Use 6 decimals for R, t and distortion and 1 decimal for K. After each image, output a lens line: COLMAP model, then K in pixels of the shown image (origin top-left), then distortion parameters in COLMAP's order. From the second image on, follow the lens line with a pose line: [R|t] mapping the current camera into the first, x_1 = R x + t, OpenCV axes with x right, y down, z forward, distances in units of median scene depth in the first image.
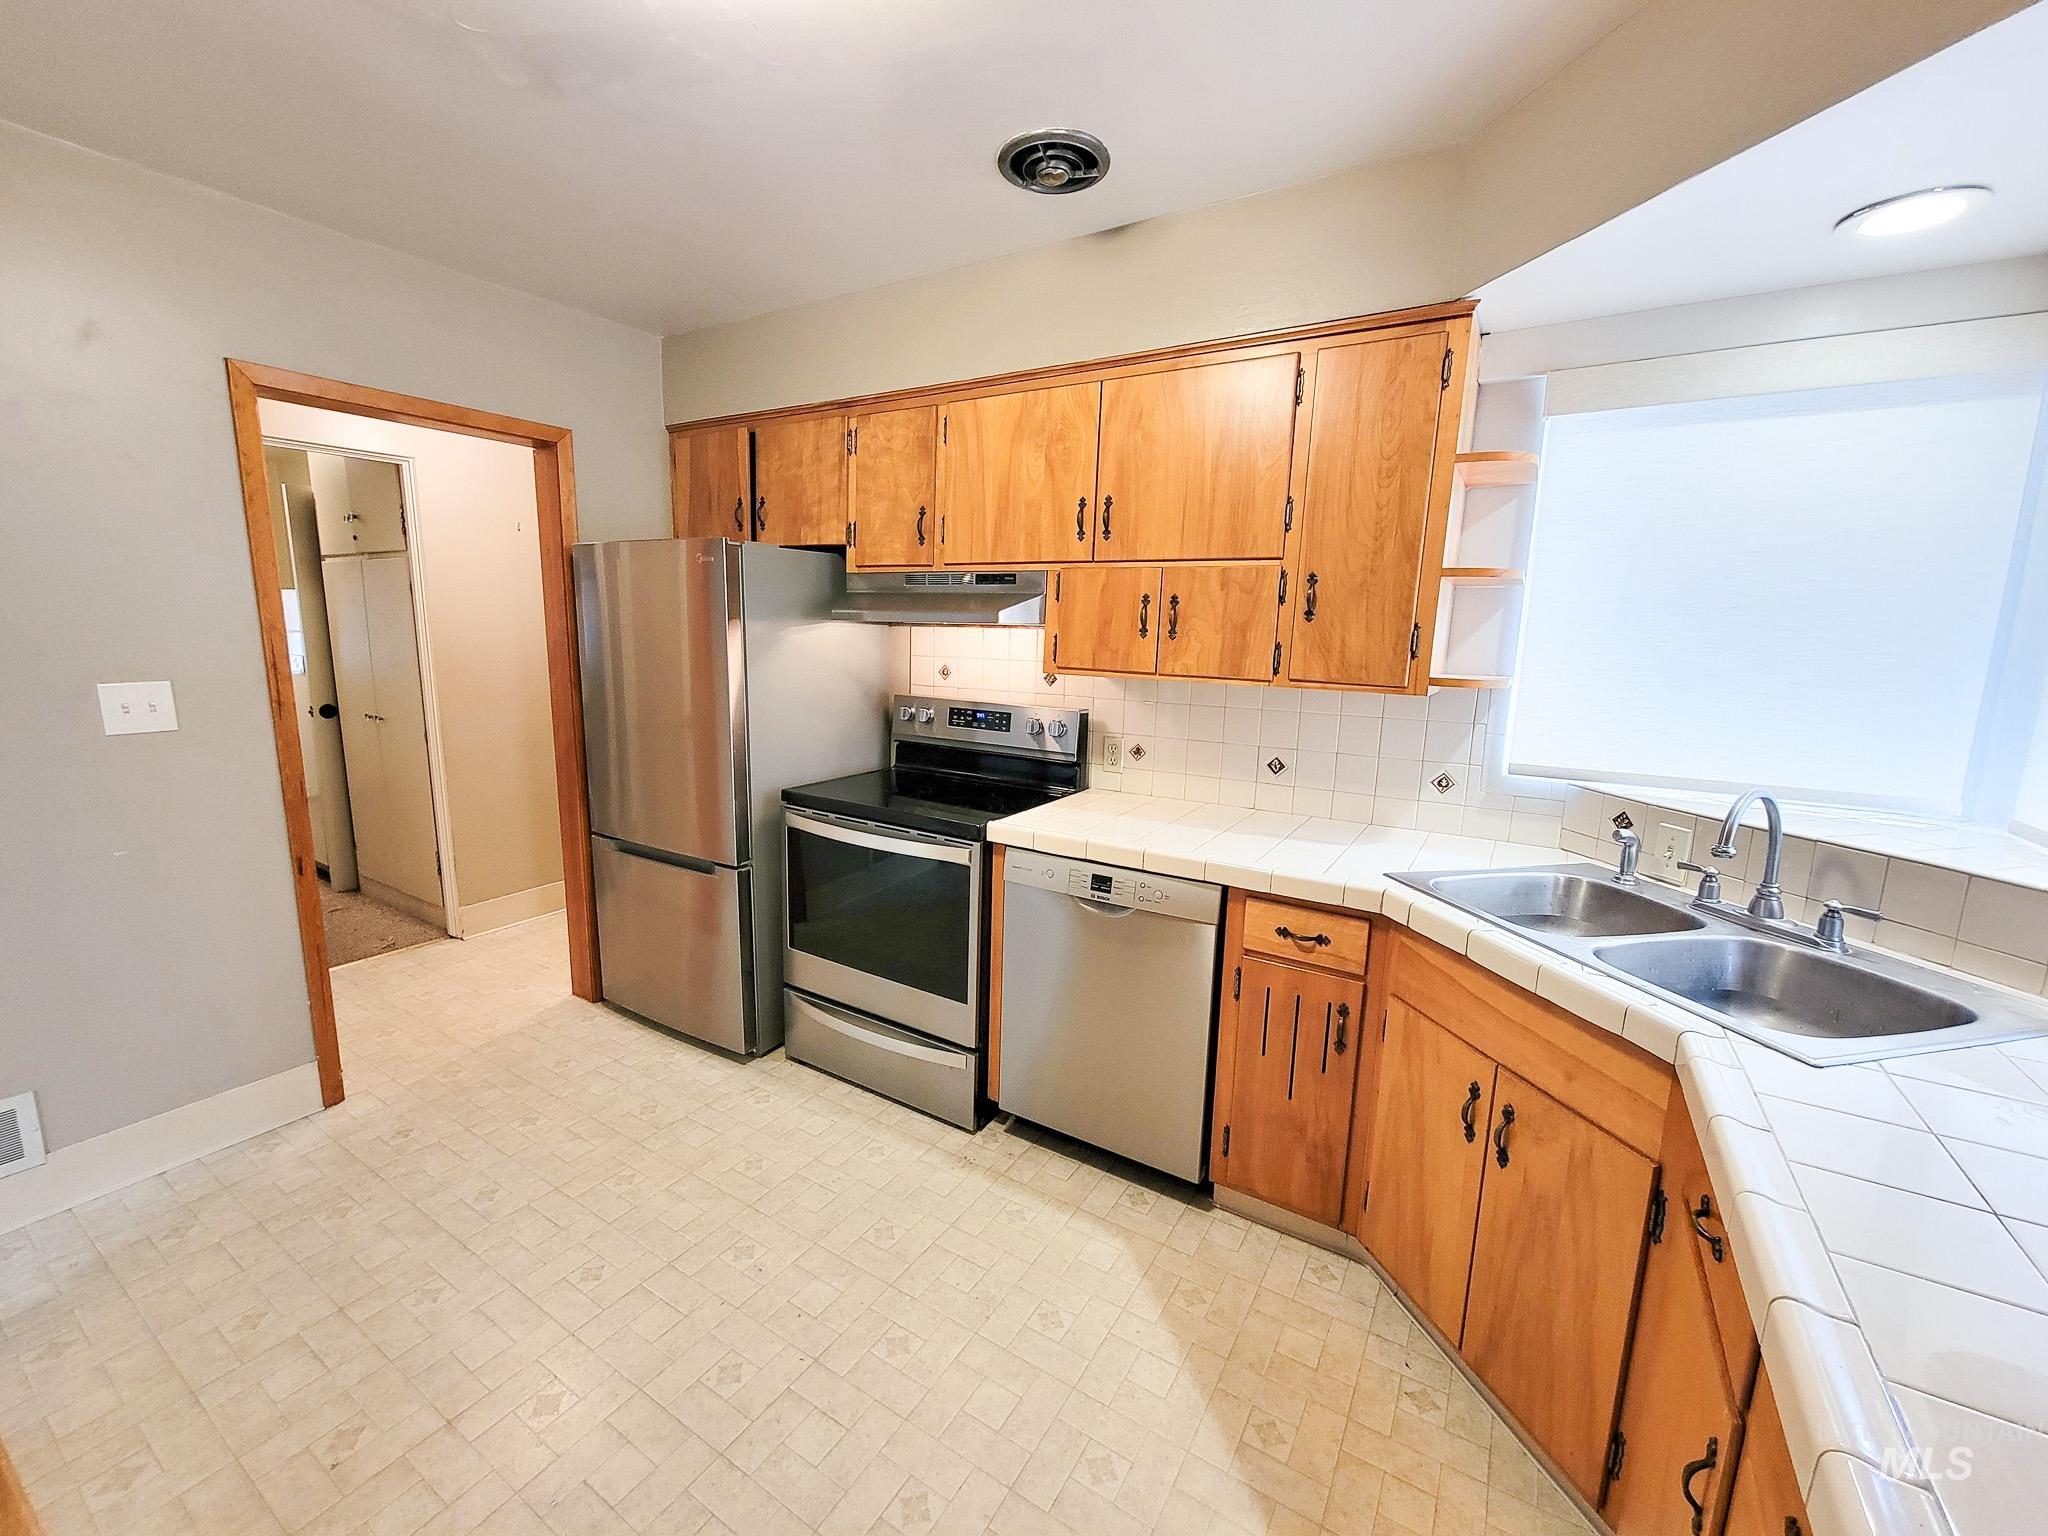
lens RADIAL K [[830.8, 0, 1006.2], [0, 830.8, 769.0], [0, 0, 1]] dist [-0.002873, -0.000859]
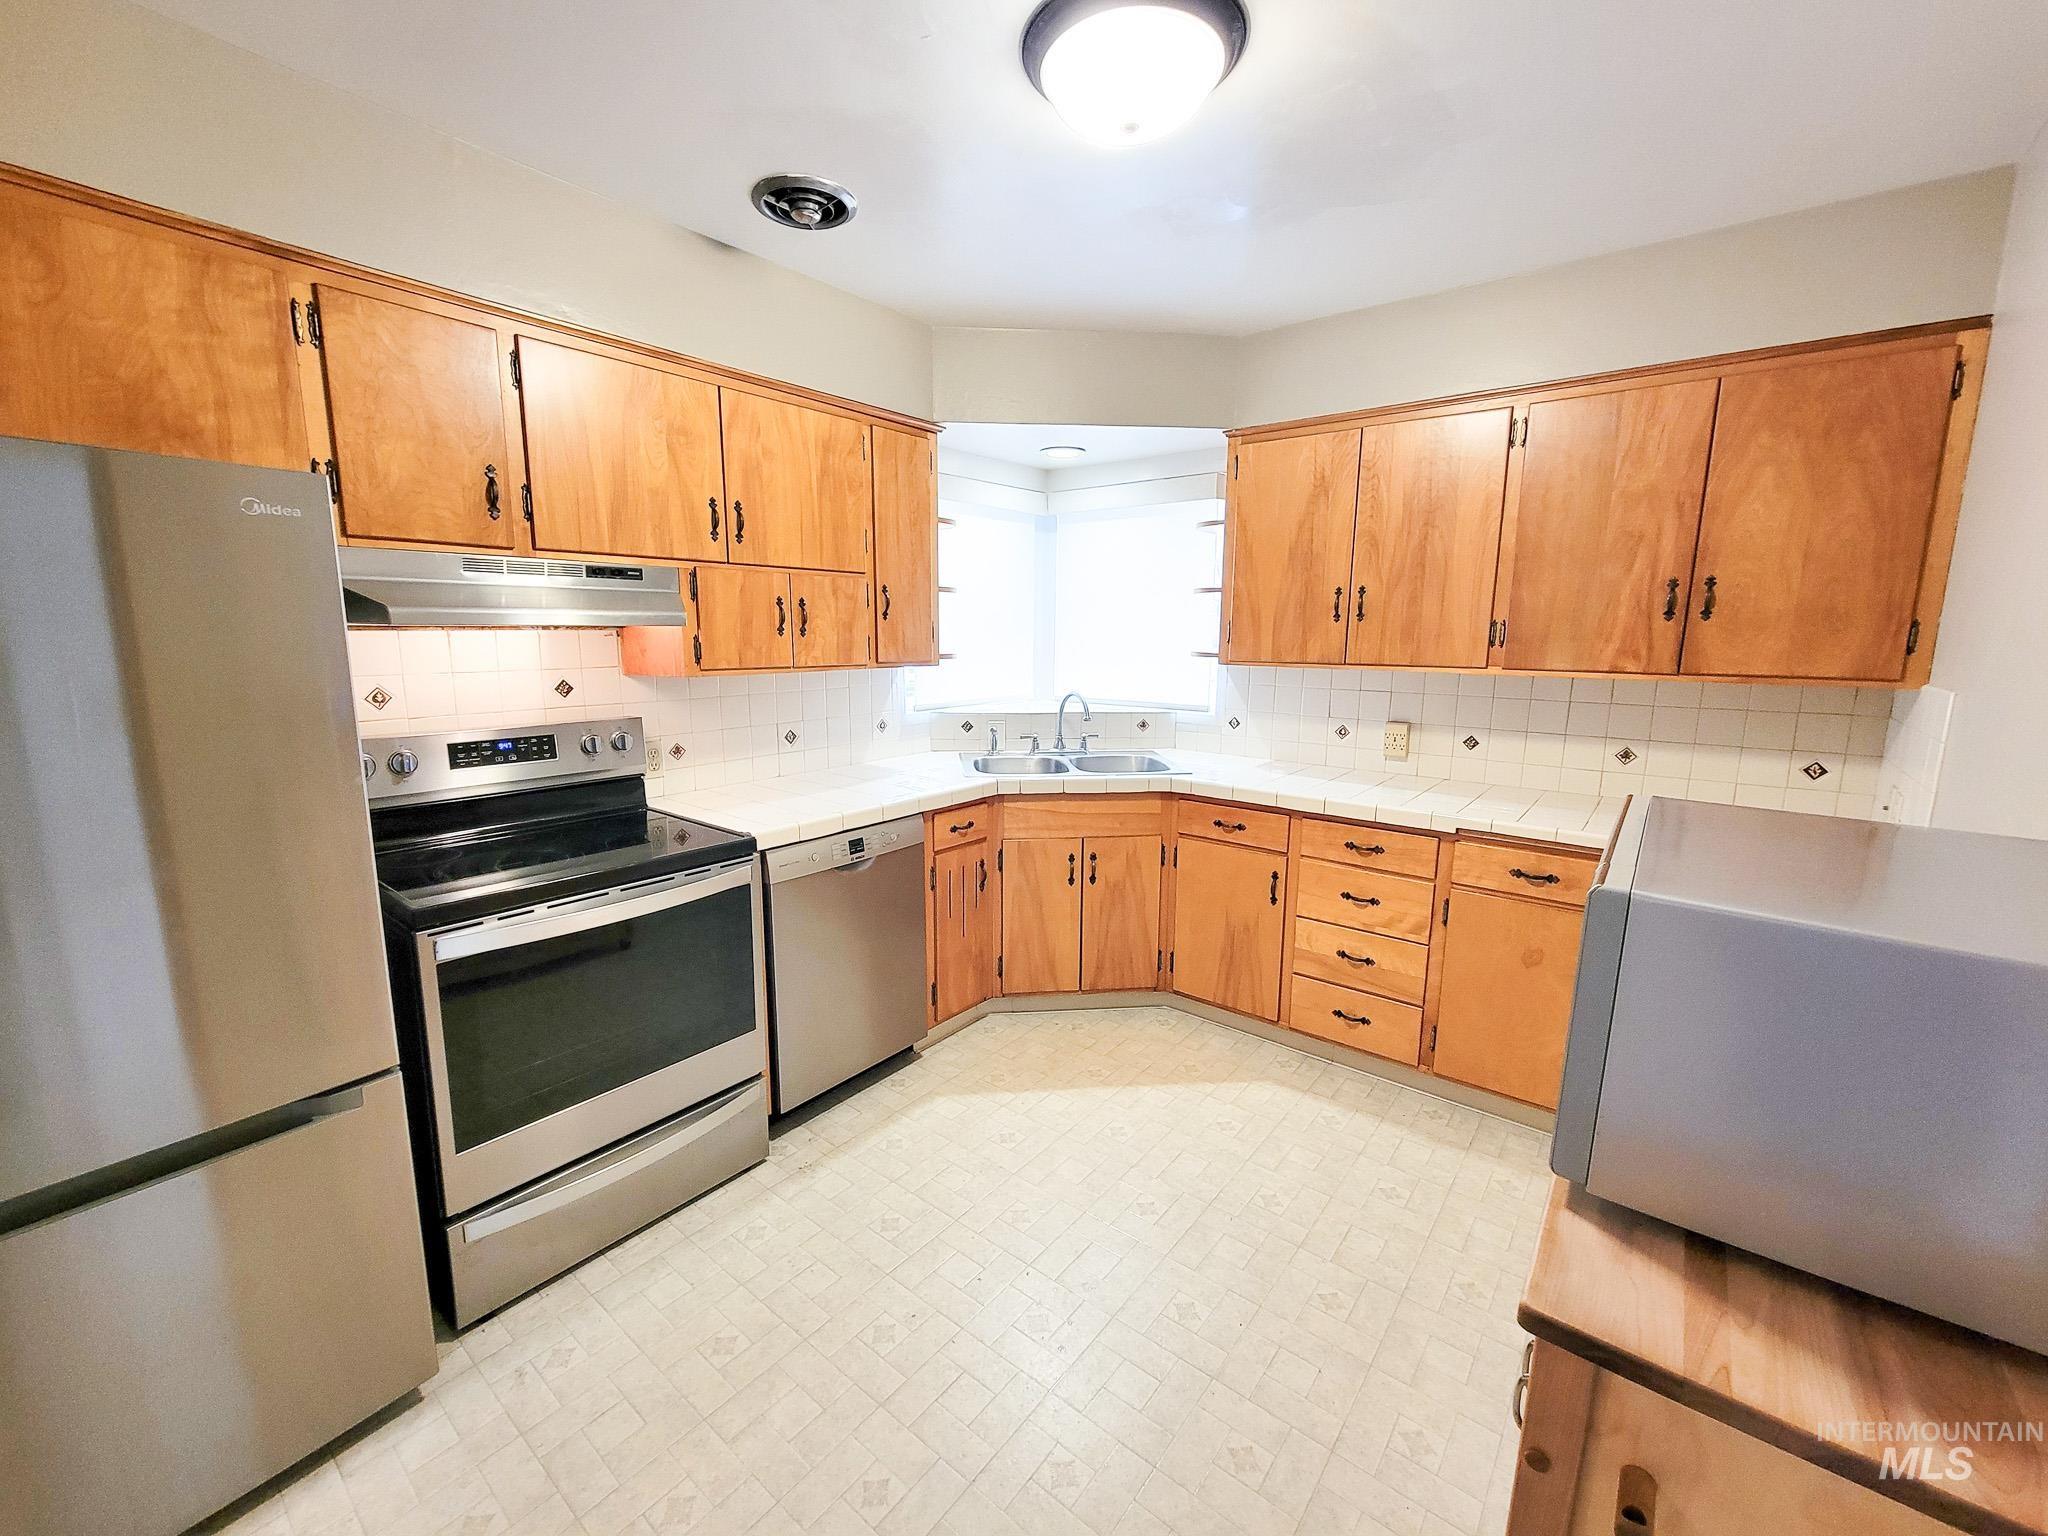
lens RADIAL K [[830.8, 0, 1006.2], [0, 830.8, 769.0], [0, 0, 1]] dist [-0.002873, -0.000859]
pose [[0.123801, -0.190511, 0.973847, -0.911744], [0.165712, 0.971585, 0.169003, -0.122096], [-0.978373, 0.140456, 0.151853, 0.558159]]
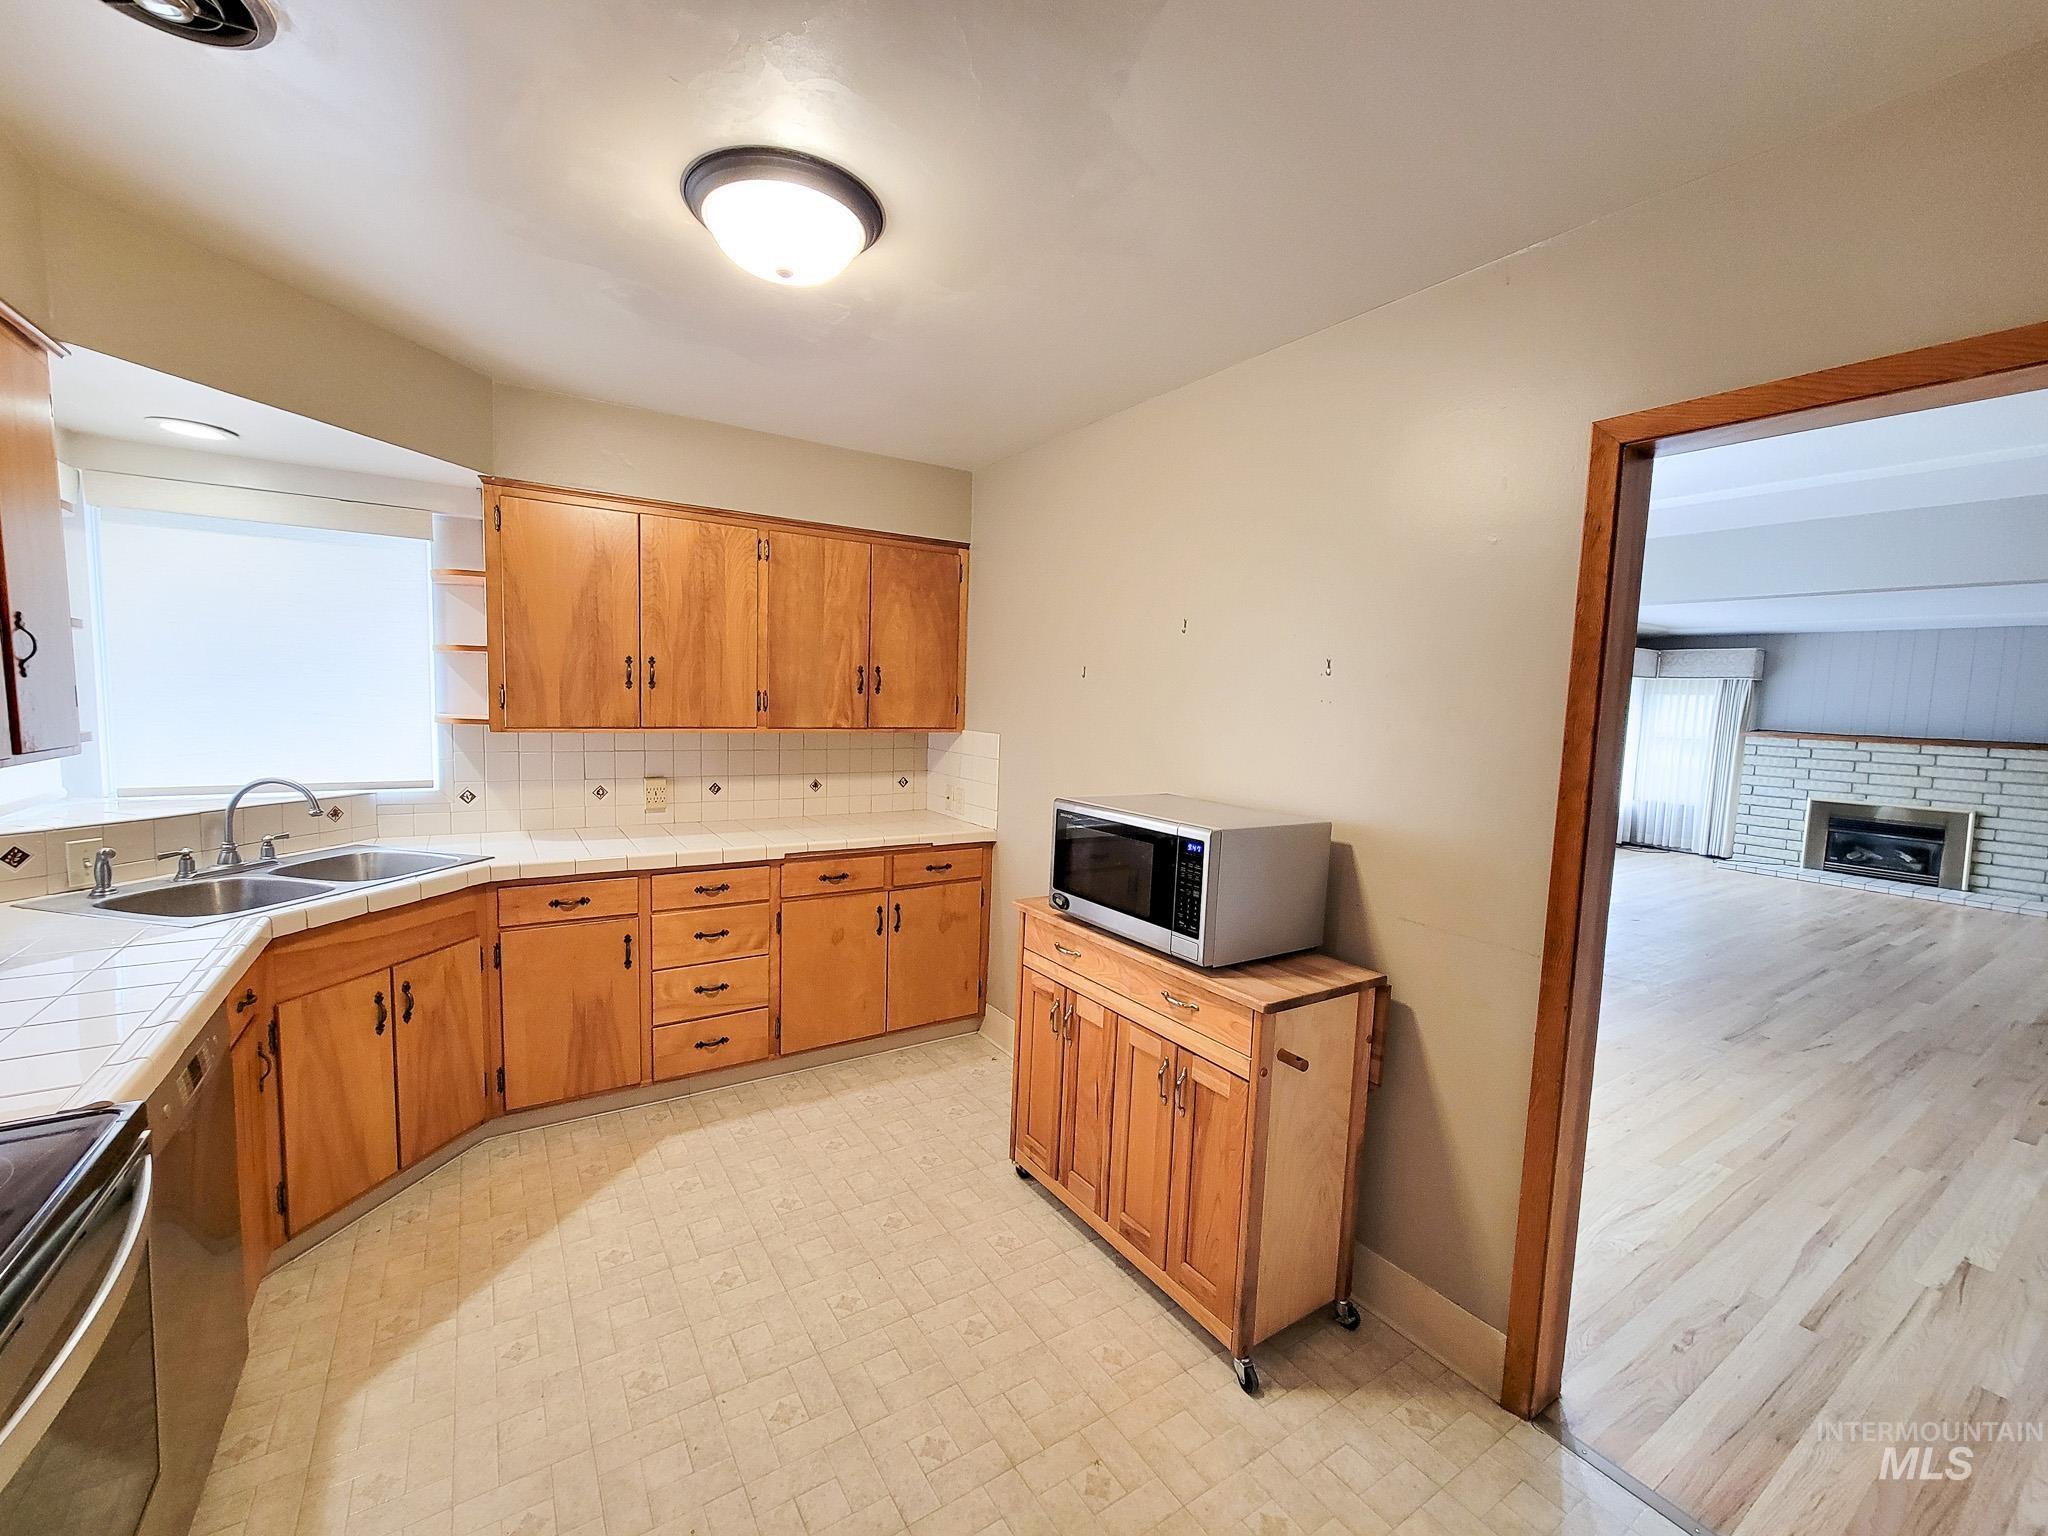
lens RADIAL K [[818.3, 0, 1012.9], [0, 818.3, 771.0], [0, 0, 1]] dist [0.001318, -0.005755]
pose [[-0.904894, -0.090603, 0.415881, -0.694414], [0.019632, 0.967158, 0.253418, -0.236471], [-0.425183, 0.237482, -0.873397, 1.148328]]
